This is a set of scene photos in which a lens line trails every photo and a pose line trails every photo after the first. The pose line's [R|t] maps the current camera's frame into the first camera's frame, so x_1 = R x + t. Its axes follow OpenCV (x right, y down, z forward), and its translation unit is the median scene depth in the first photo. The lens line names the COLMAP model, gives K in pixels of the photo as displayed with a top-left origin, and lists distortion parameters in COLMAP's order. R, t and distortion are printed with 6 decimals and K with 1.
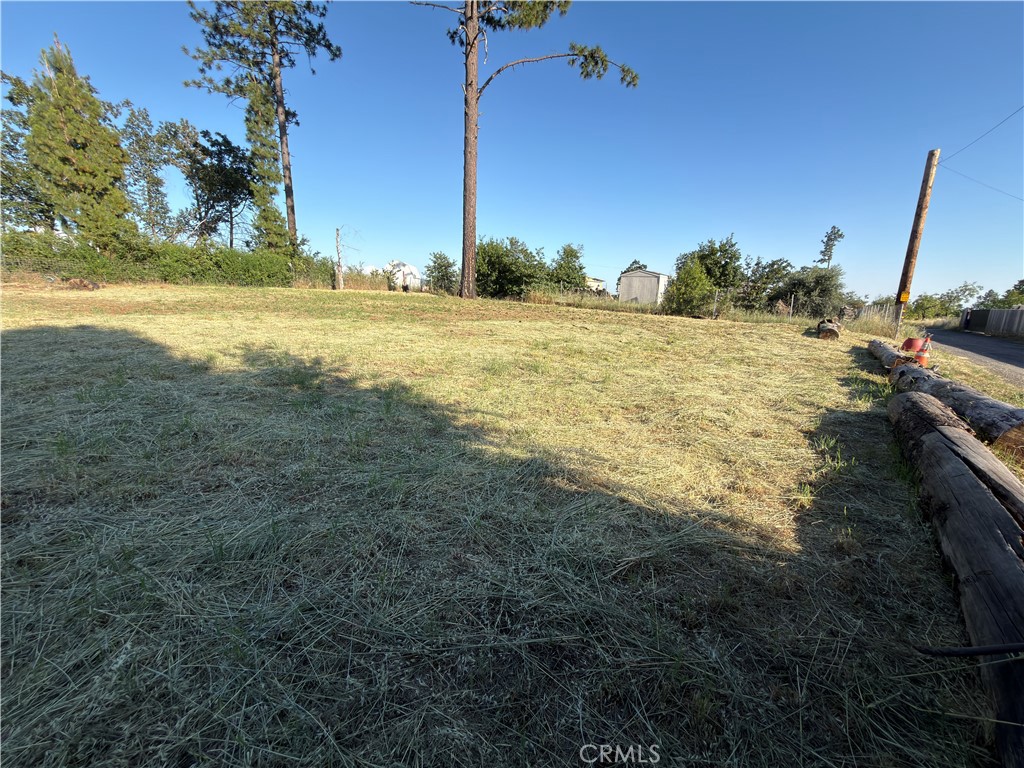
lens RADIAL K [[405.4, 0, 512.0], [0, 405.4, 384.0], [0, 0, 1]] dist [0.002127, -0.000339]
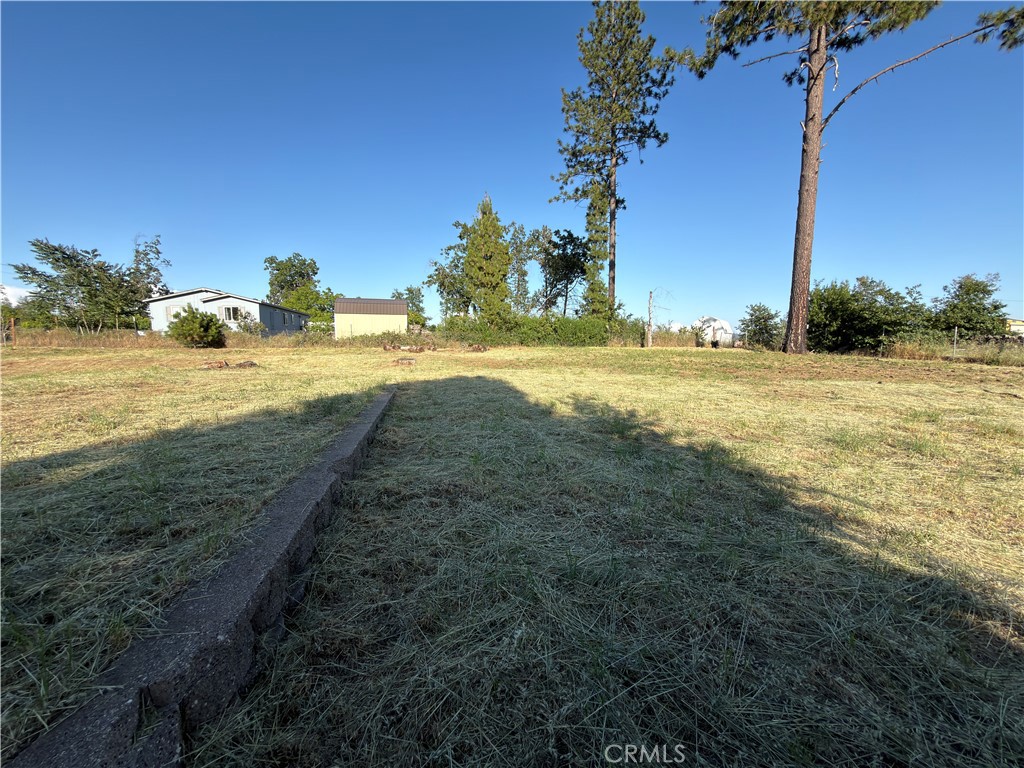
lens RADIAL K [[405.4, 0, 512.0], [0, 405.4, 384.0], [0, 0, 1]] dist [0.002127, -0.000339]
pose [[0.767423, 0.033844, -0.640247, -0.020836], [-0.119960, 0.988550, -0.091534, 0.001126], [0.629818, 0.147049, 0.762696, -0.015968]]
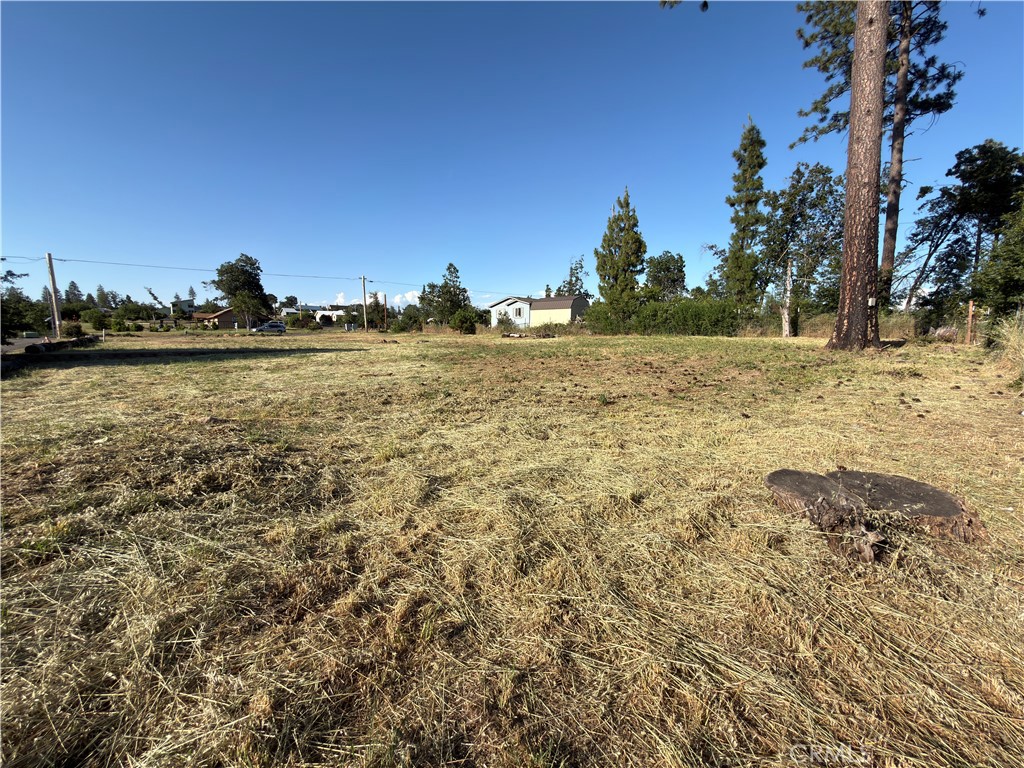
lens RADIAL K [[405.4, 0, 512.0], [0, 405.4, 384.0], [0, 0, 1]] dist [0.002127, -0.000339]
pose [[-0.165324, 0.096641, -0.981493, 0.483379], [-0.226088, 0.964971, 0.133097, -0.160388], [0.959975, 0.243908, -0.137683, 0.754532]]
